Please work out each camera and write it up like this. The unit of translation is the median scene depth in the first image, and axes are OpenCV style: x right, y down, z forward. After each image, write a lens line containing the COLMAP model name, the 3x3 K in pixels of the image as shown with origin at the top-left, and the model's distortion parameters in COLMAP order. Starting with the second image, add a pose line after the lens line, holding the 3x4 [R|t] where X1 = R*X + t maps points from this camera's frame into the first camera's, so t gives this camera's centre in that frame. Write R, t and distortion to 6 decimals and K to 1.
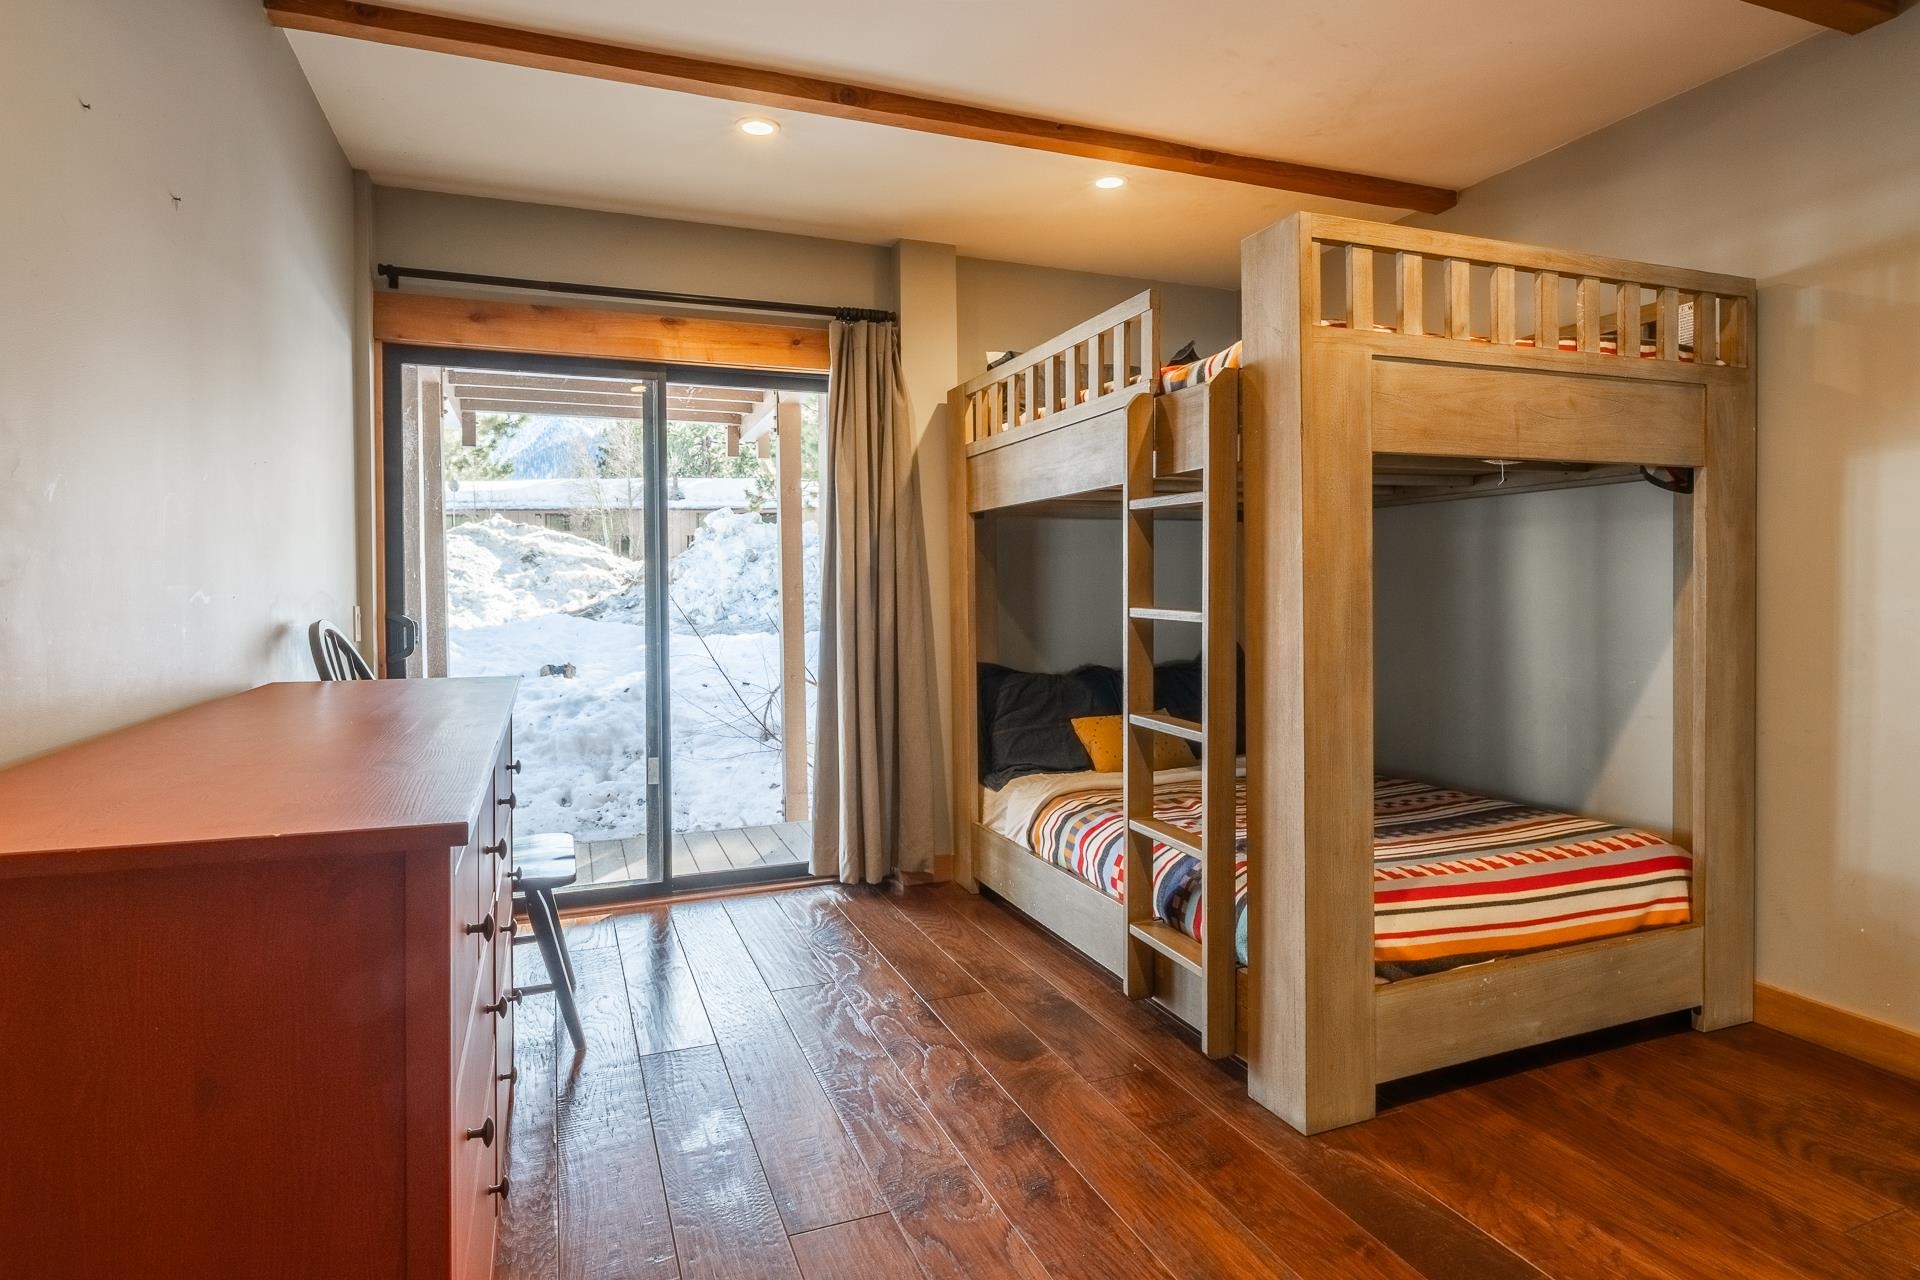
lens RADIAL K [[1028.1, 0, 942.7], [0, 1028.1, 590.3], [0, 0, 1]] dist [-0.003306, -0.001253]
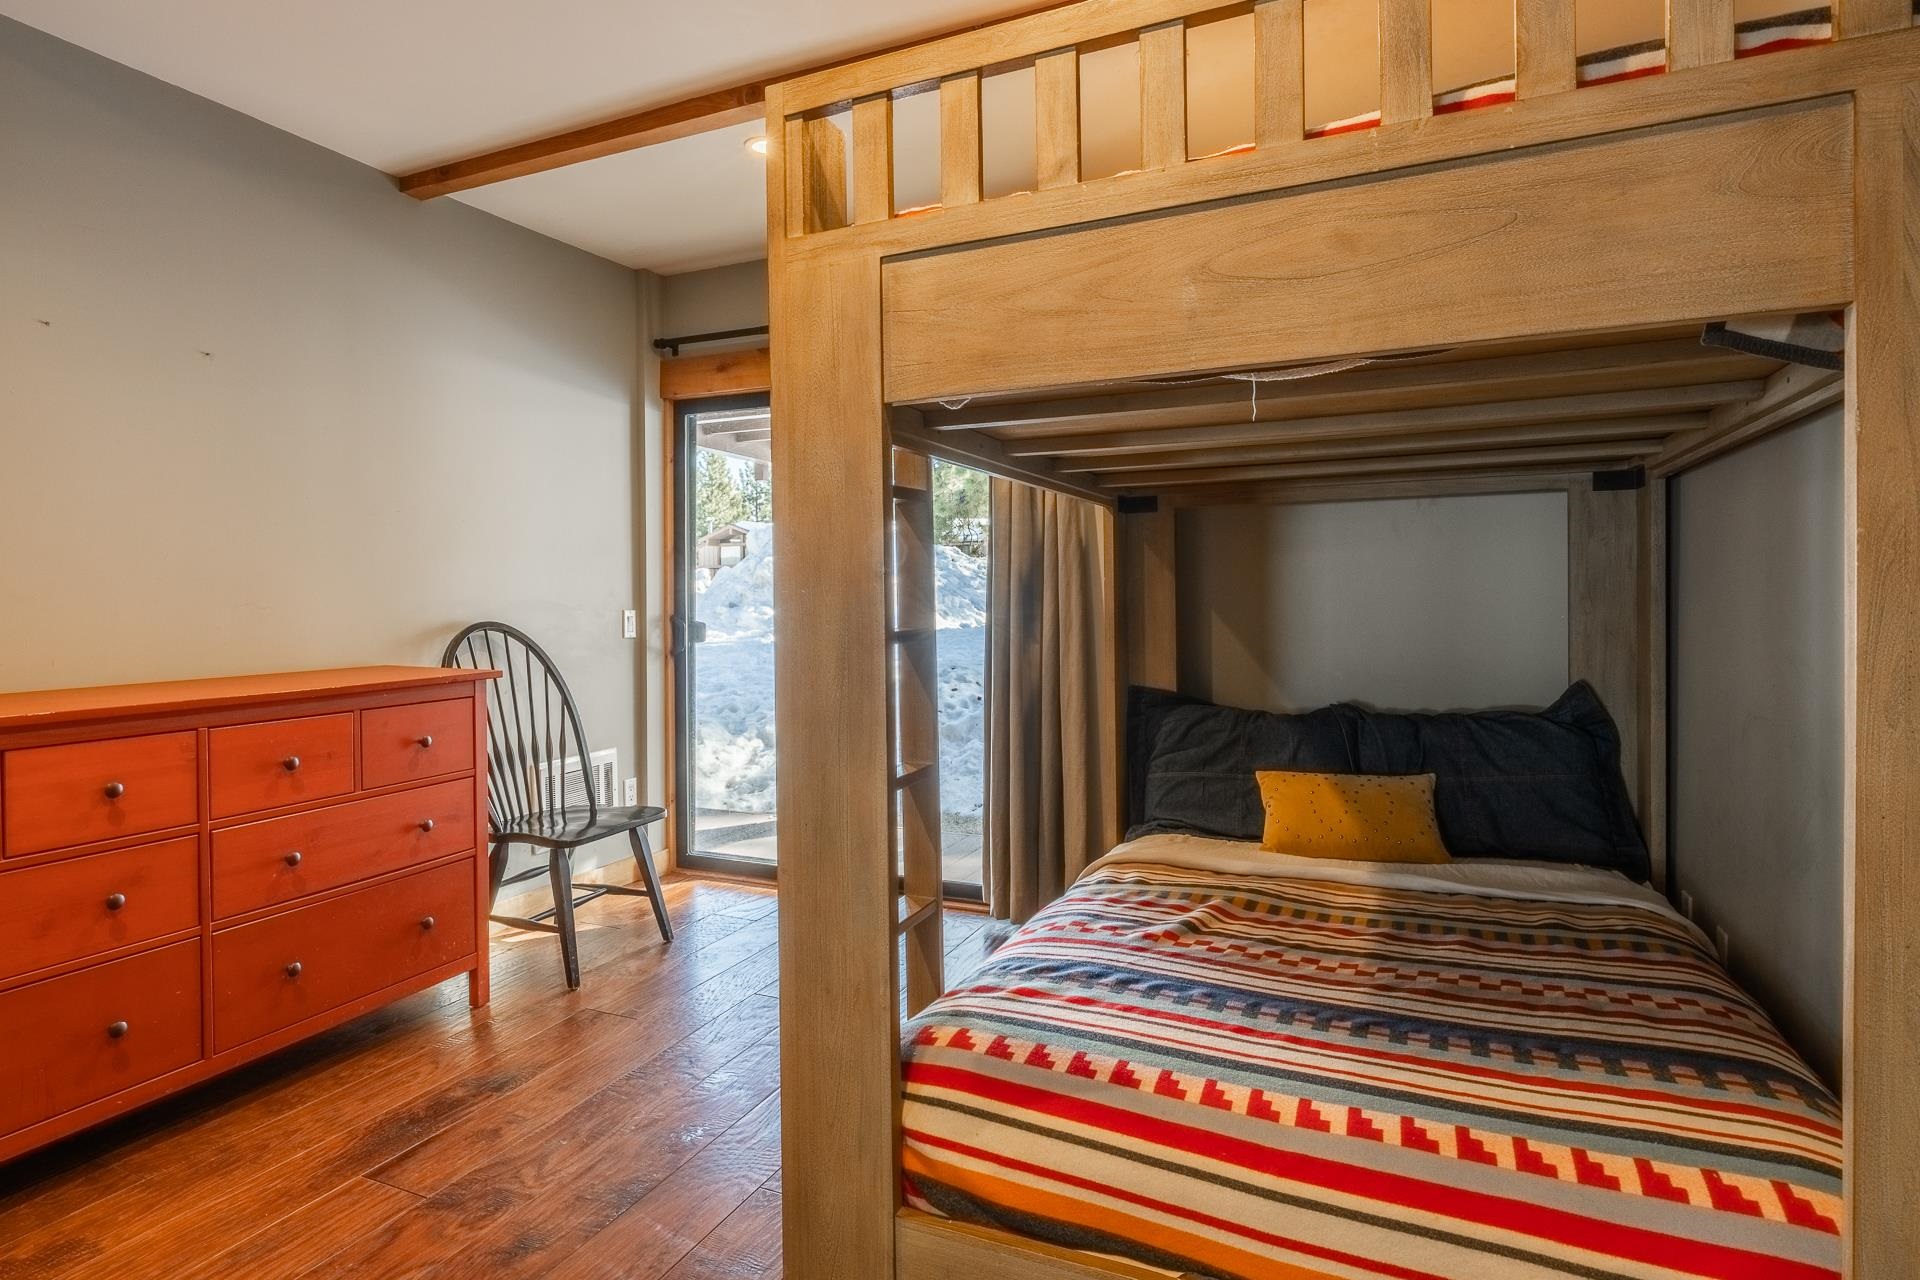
lens RADIAL K [[1028.1, 0, 931.4], [0, 1028.1, 600.9], [0, 0, 1]] dist [-0.003306, -0.001253]
pose [[0.692400, 0.006670, -0.721483, 0.502721], [0.001826, 0.999938, 0.010996, -0.008300], [0.721511, -0.008931, 0.692345, 0.307881]]
